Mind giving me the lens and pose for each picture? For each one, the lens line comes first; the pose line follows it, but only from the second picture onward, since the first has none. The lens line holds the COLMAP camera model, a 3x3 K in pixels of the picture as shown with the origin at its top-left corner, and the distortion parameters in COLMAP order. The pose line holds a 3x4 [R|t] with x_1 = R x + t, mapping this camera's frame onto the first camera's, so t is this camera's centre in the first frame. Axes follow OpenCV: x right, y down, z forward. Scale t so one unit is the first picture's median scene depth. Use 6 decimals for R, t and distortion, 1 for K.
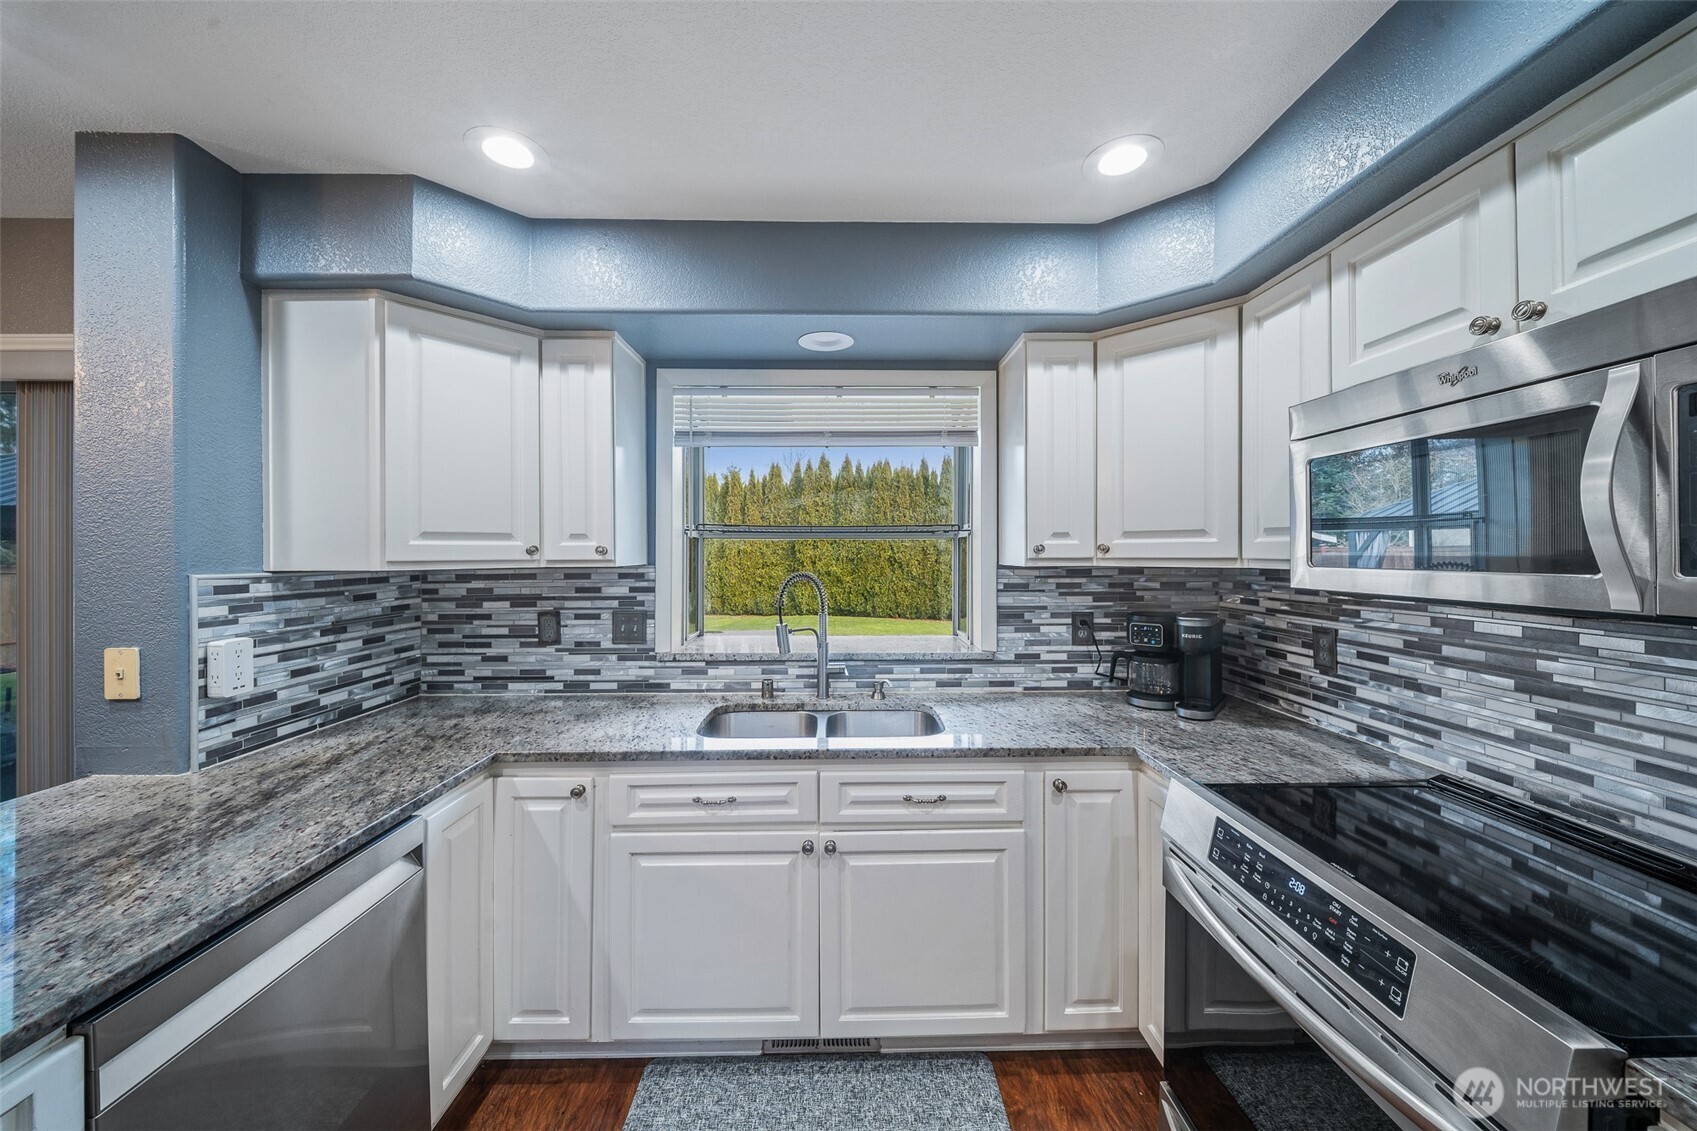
lens RADIAL K [[597.7, 0, 844.8], [0, 597.7, 547.0], [0, 0, 1]] dist [0.004644, -0.005102]
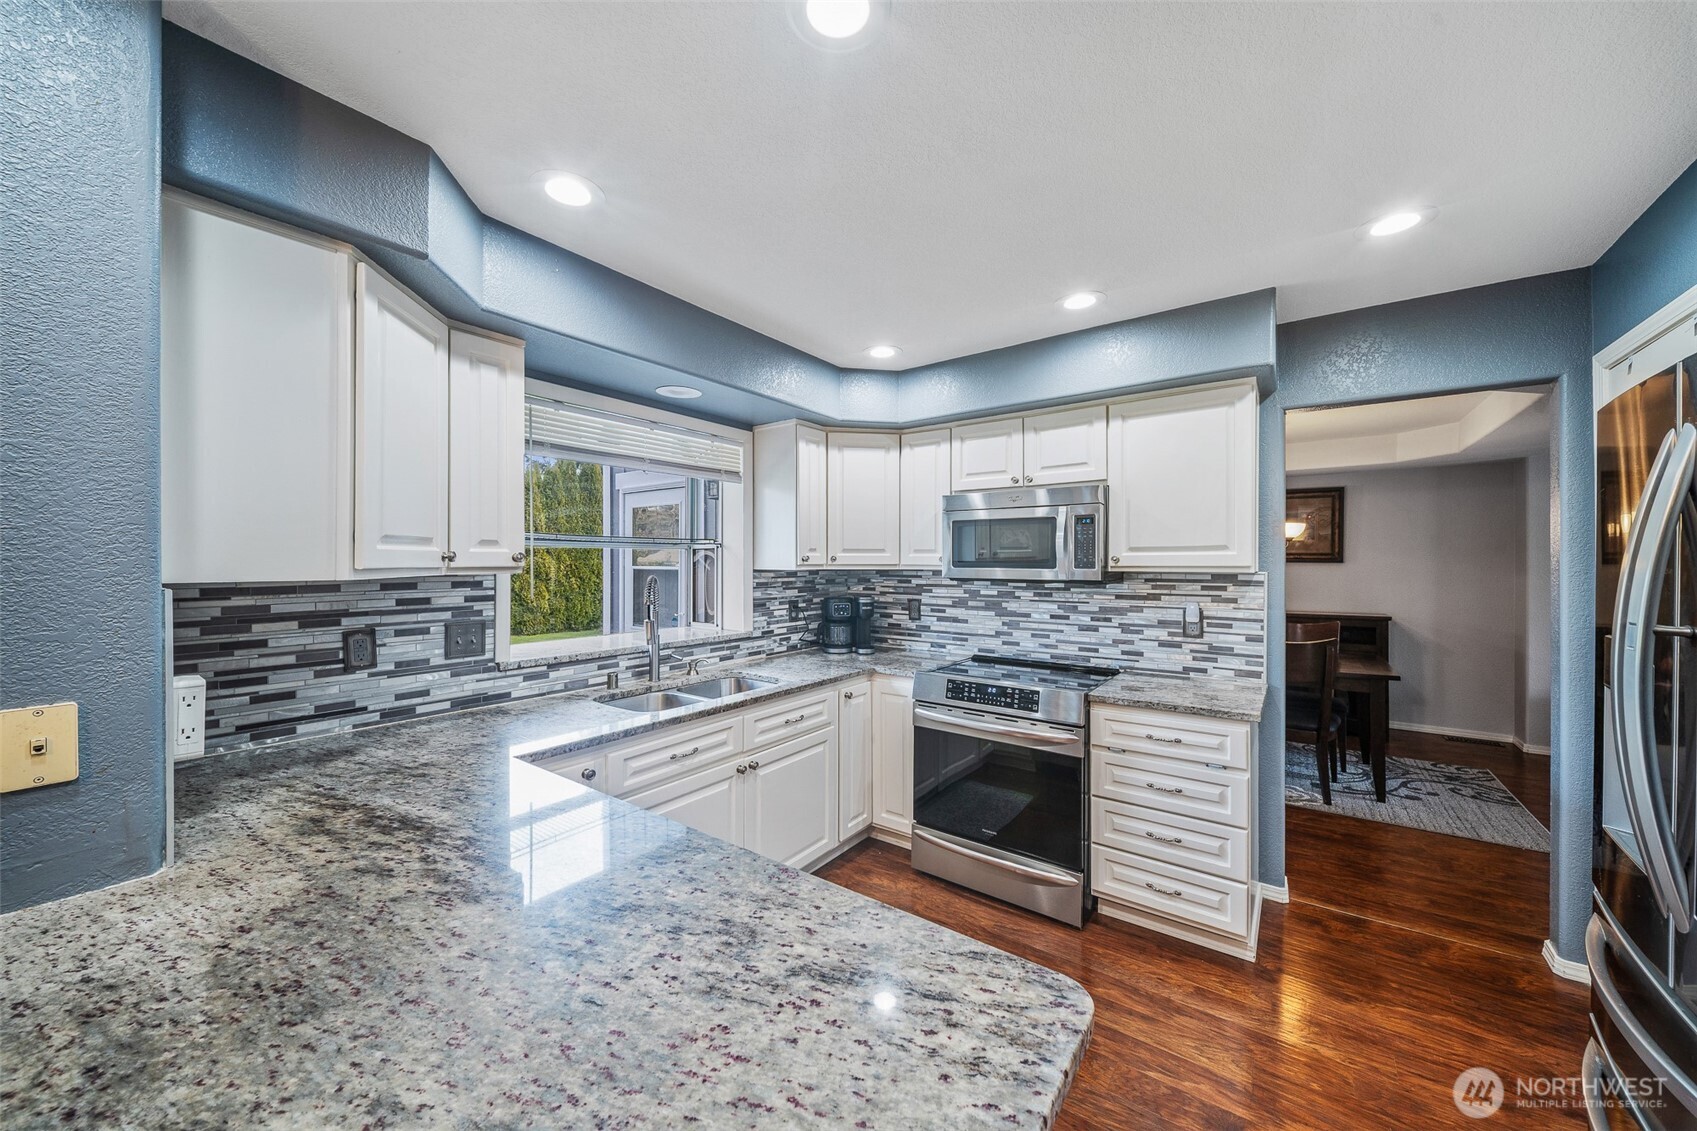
lens RADIAL K [[597.7, 0, 844.8], [0, 597.7, 547.0], [0, 0, 1]] dist [0.004644, -0.005102]
pose [[0.618148, 0.021657, 0.785764, -0.748568], [-0.011044, 0.999761, -0.018867, 0.001017], [-0.785984, 0.002984, 0.618239, -0.046527]]
